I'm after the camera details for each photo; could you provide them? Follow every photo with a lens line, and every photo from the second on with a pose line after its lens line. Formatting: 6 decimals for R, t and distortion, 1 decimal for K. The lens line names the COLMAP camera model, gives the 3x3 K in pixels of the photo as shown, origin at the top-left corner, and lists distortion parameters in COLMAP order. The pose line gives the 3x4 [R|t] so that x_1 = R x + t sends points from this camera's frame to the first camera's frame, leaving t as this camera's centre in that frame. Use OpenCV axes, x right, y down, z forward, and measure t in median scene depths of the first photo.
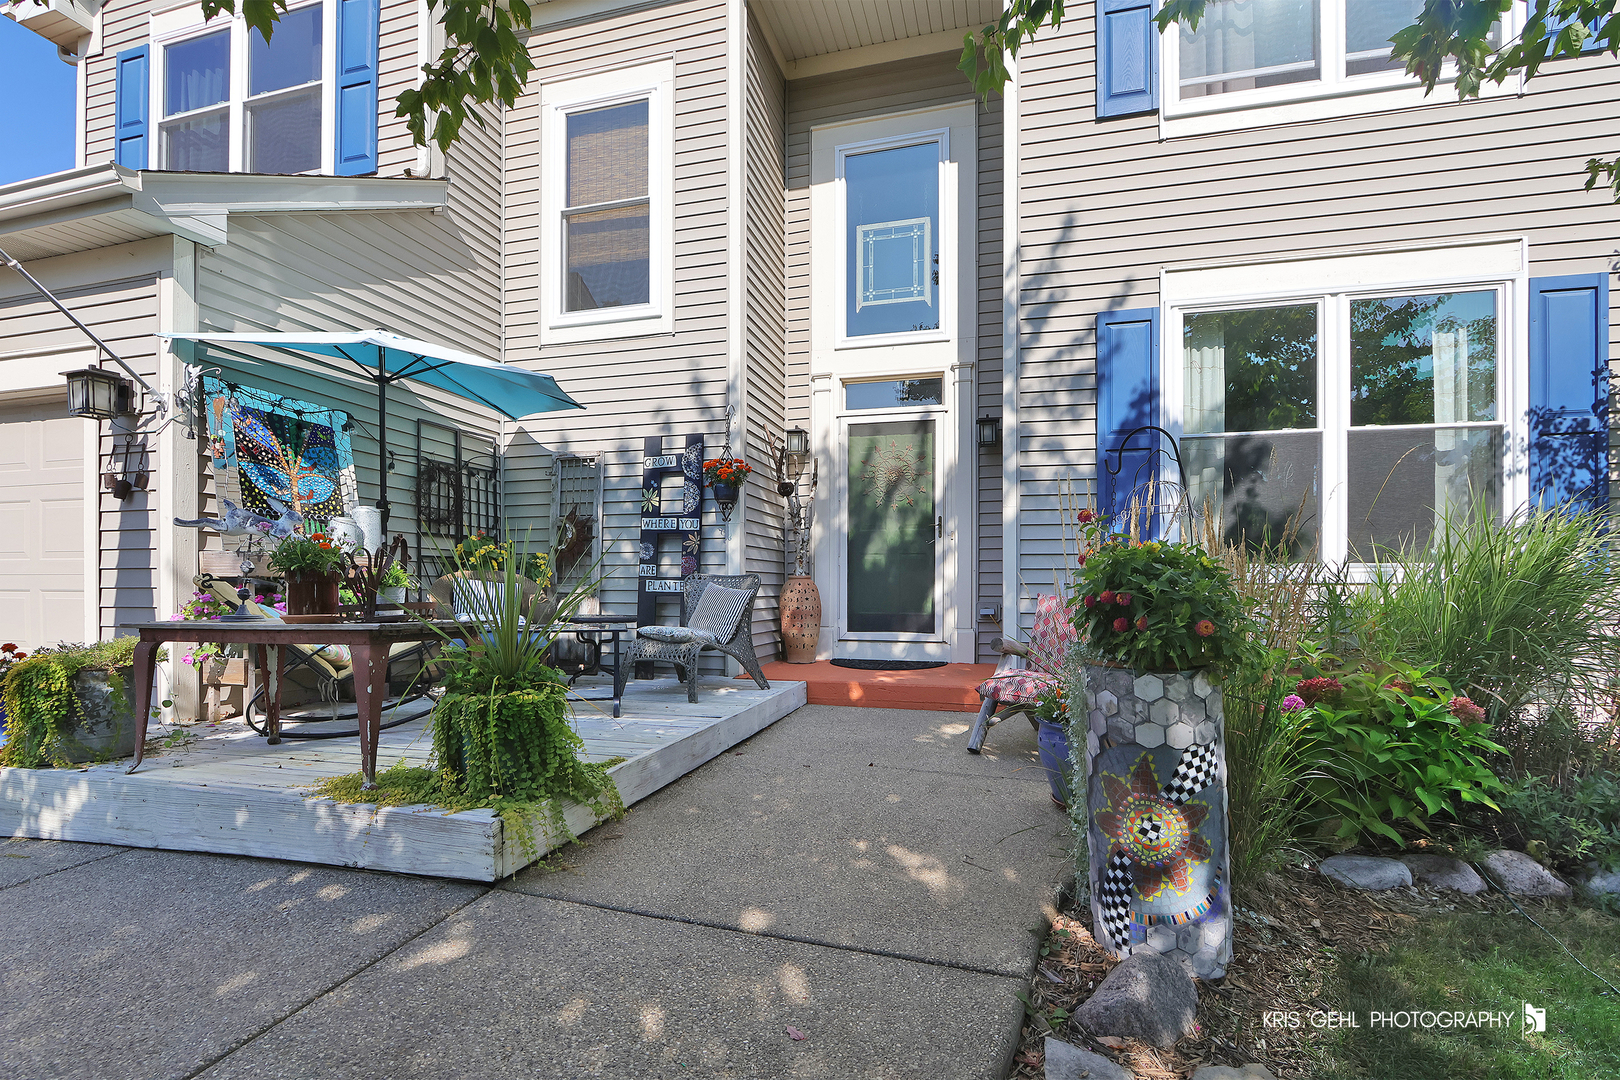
lens RADIAL K [[767.2, 0, 810.6], [0, 767.2, 541.1], [0, 0, 1]] dist [-0.016071, -0.000053]
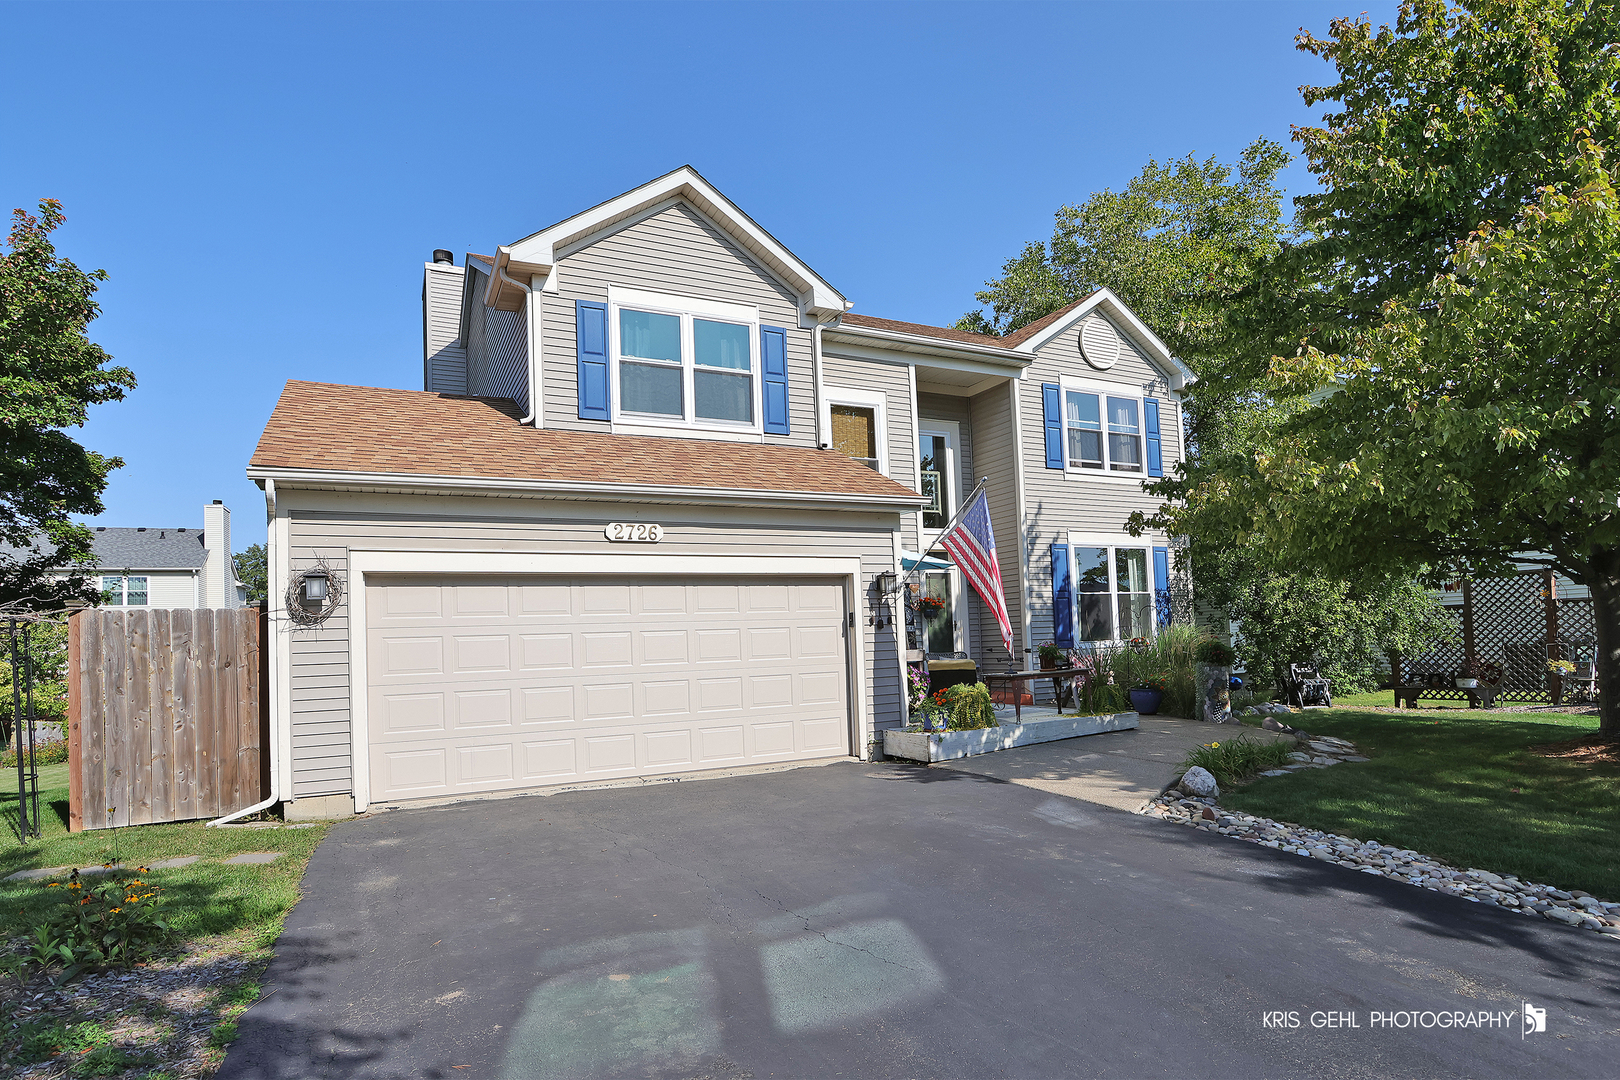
lens RADIAL K [[826.6, 0, 807.9], [0, 826.6, 542.7], [0, 0, 1]] dist [0.002204, 0.000169]
pose [[0.746251, 0.047617, 0.663960, -2.090143], [0.002743, 0.997210, -0.074600, -0.097219], [-0.665659, 0.057491, 0.744038, -0.529378]]
